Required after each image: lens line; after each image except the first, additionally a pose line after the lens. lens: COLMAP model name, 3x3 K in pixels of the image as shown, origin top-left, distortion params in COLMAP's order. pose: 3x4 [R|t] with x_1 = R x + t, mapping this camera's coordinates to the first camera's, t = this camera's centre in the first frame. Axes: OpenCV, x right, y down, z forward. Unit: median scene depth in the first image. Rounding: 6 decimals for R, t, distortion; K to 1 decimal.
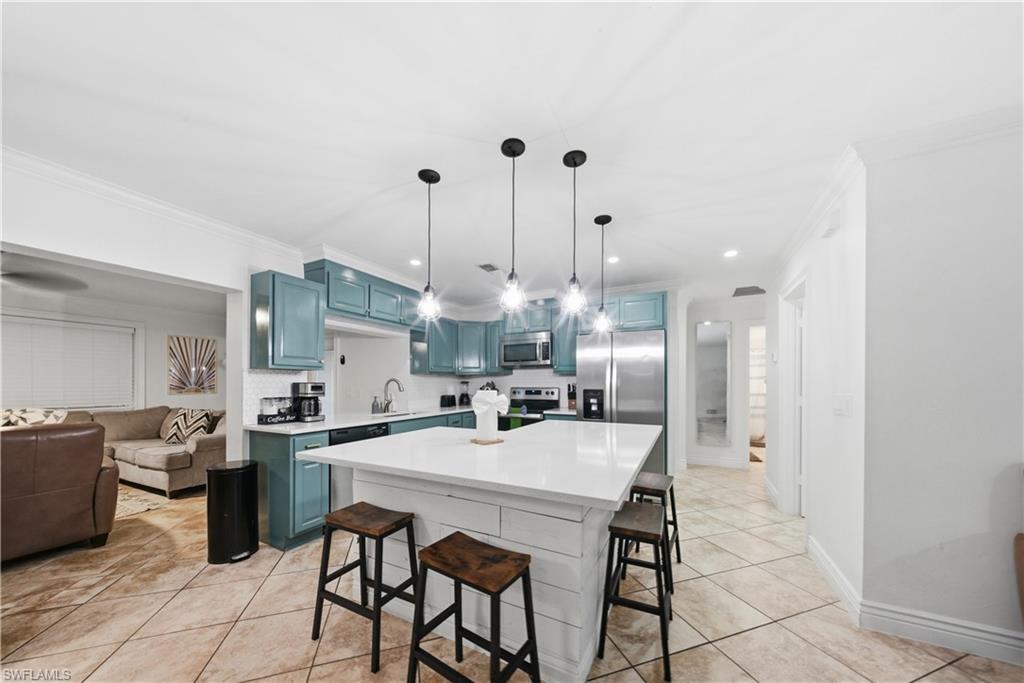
lens RADIAL K [[345.7, 0, 506.1], [0, 345.7, 385.0], [0, 0, 1]] dist [-0.001065, -0.000536]
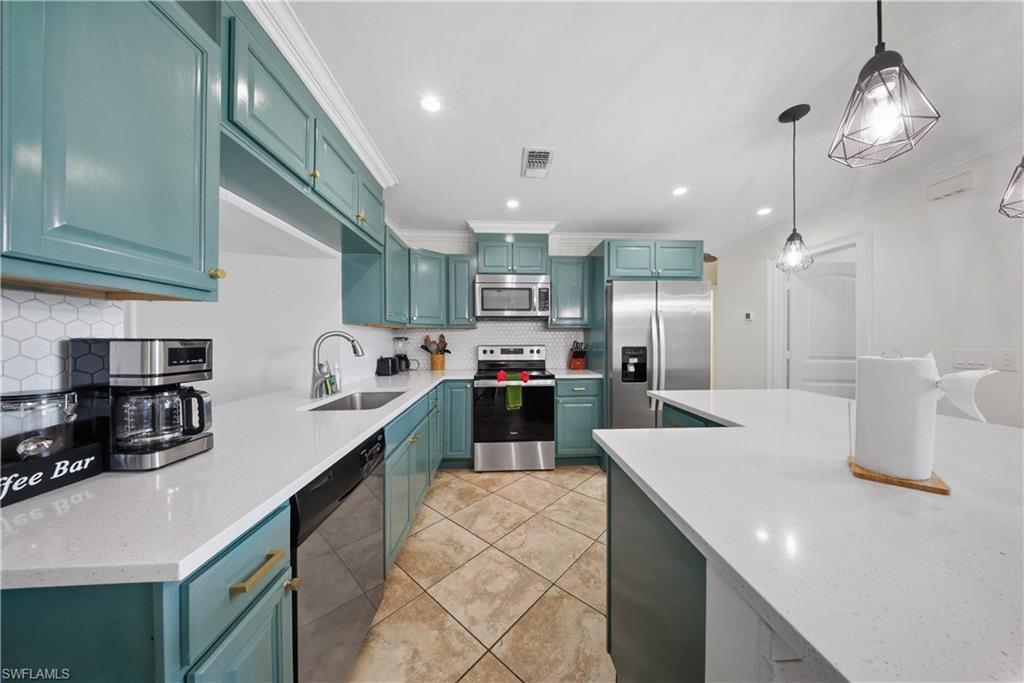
lens RADIAL K [[311.8, 0, 517.2], [0, 311.8, 339.1], [0, 0, 1]] dist [-0.001856, -0.000388]
pose [[0.858967, -0.000507, 0.512031, -0.433479], [0.003163, 0.999986, -0.004317, -0.004419], [-0.512022, 0.005327, 0.858956, 0.588377]]
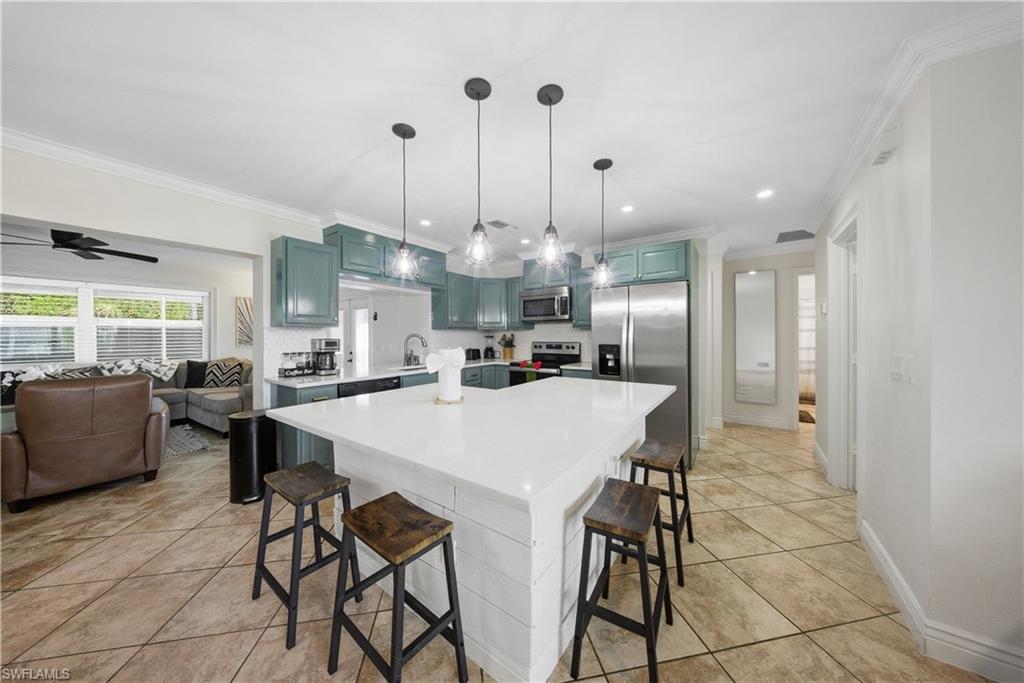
lens RADIAL K [[311.8, 0, 518.0], [0, 311.8, 334.8], [0, 0, 1]] dist [-0.001856, -0.000388]
pose [[0.988603, -0.001767, -0.150536, 0.169564], [0.001182, 0.999991, -0.003972, -0.015029], [0.150542, 0.003748, 0.988596, 0.127186]]
